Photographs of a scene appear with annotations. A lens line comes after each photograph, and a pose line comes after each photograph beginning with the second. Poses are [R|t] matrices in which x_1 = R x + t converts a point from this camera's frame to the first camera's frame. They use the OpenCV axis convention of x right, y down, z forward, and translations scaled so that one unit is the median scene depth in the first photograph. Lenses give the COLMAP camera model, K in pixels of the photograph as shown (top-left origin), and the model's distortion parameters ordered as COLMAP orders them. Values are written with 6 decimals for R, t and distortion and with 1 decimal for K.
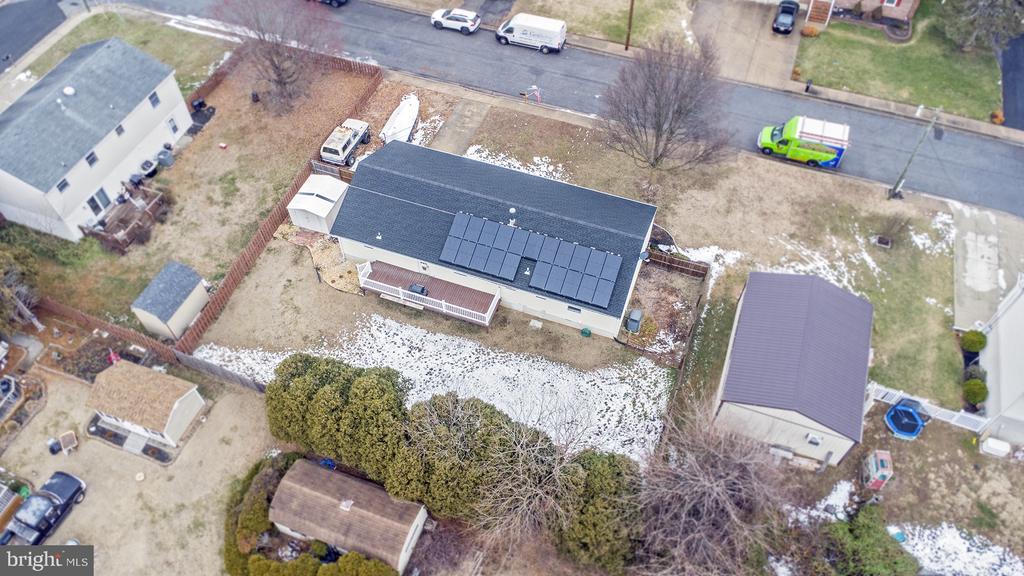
lens RADIAL K [[727.3, 0, 512.0], [0, 727.3, 288.0], [0, 0, 1]] dist [0.051747, -0.091068]
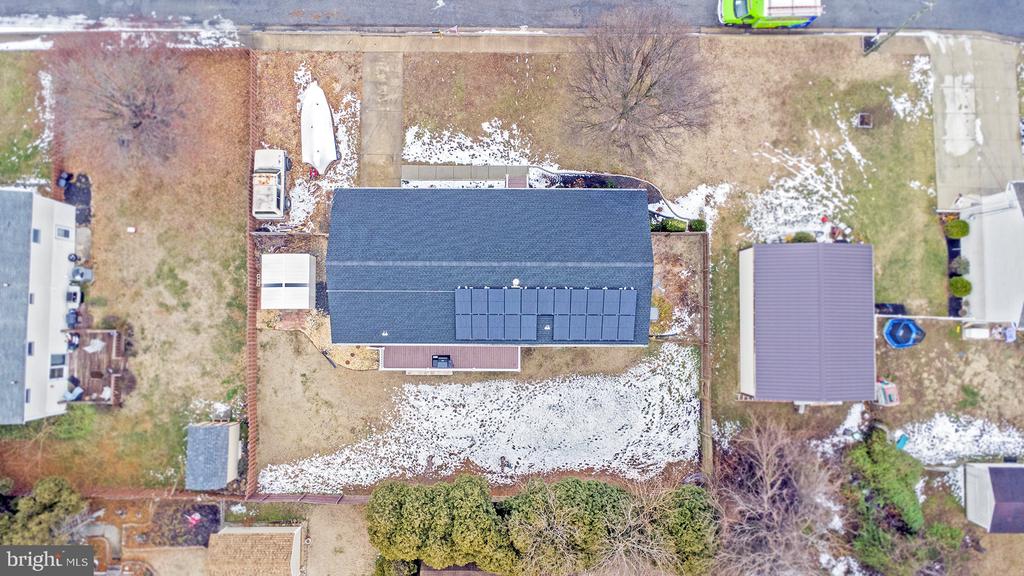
lens RADIAL K [[727.3, 0, 512.0], [0, 727.3, 288.0], [0, 0, 1]] dist [0.051747, -0.091068]
pose [[0.939953, -0.340414, 0.024629, -0.027835], [0.269532, 0.784627, 0.558312, -0.577603], [-0.209382, -0.518149, 0.829265, 0.195028]]
